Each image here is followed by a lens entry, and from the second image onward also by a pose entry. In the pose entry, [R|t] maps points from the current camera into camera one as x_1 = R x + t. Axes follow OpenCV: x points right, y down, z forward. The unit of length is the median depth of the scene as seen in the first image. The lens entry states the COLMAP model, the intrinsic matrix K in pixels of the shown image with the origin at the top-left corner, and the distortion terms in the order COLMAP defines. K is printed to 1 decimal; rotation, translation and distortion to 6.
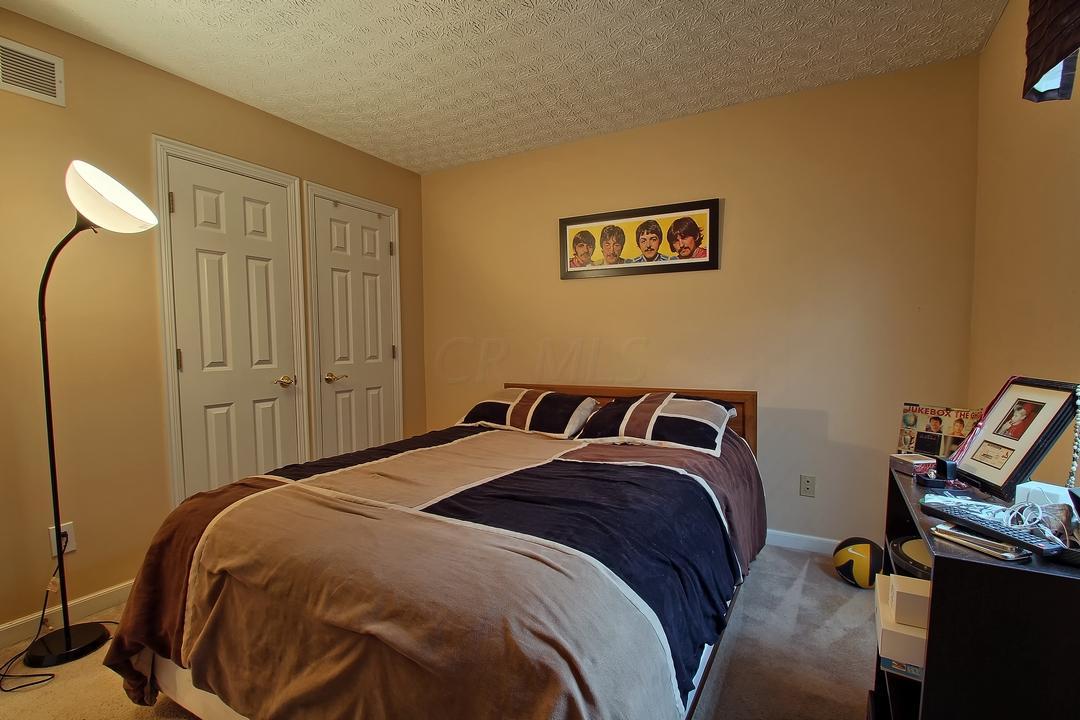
lens RADIAL K [[499.7, 0, 544.9], [0, 499.7, 370.5], [0, 0, 1]] dist [0.014171, -0.017475]
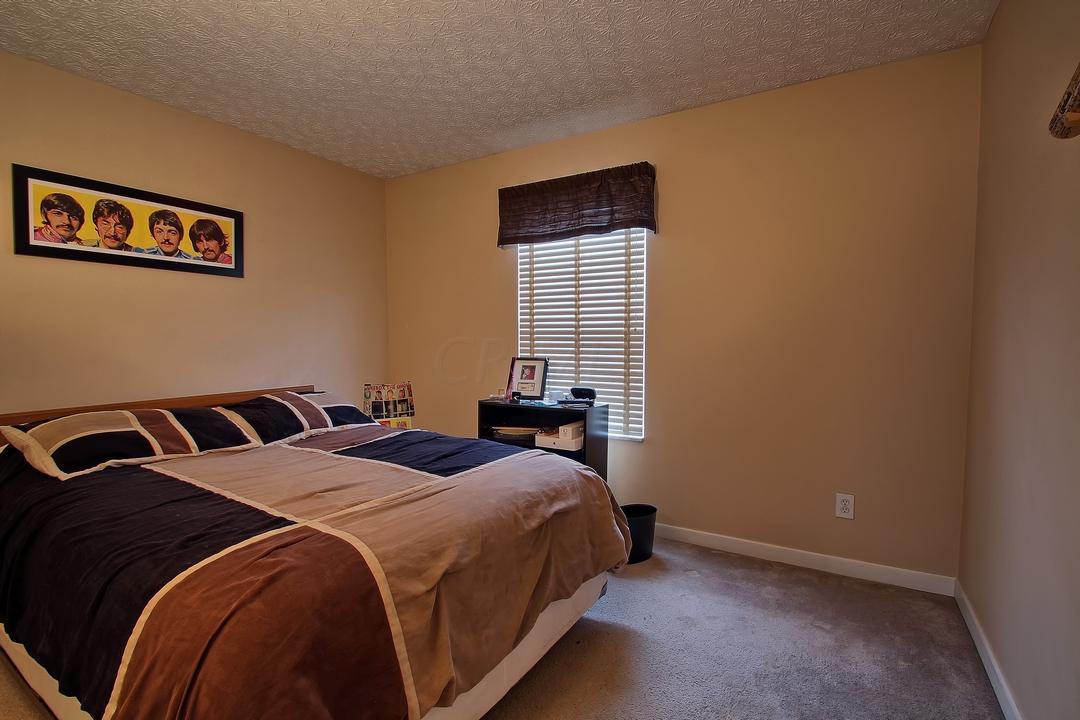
lens RADIAL K [[499.7, 0, 544.9], [0, 499.7, 370.5], [0, 0, 1]] dist [0.014171, -0.017475]
pose [[0.044989, -0.053272, 0.997566, -0.675776], [0.064346, 0.996658, 0.050322, -0.016632], [-0.996913, 0.061926, 0.048266, 0.305539]]
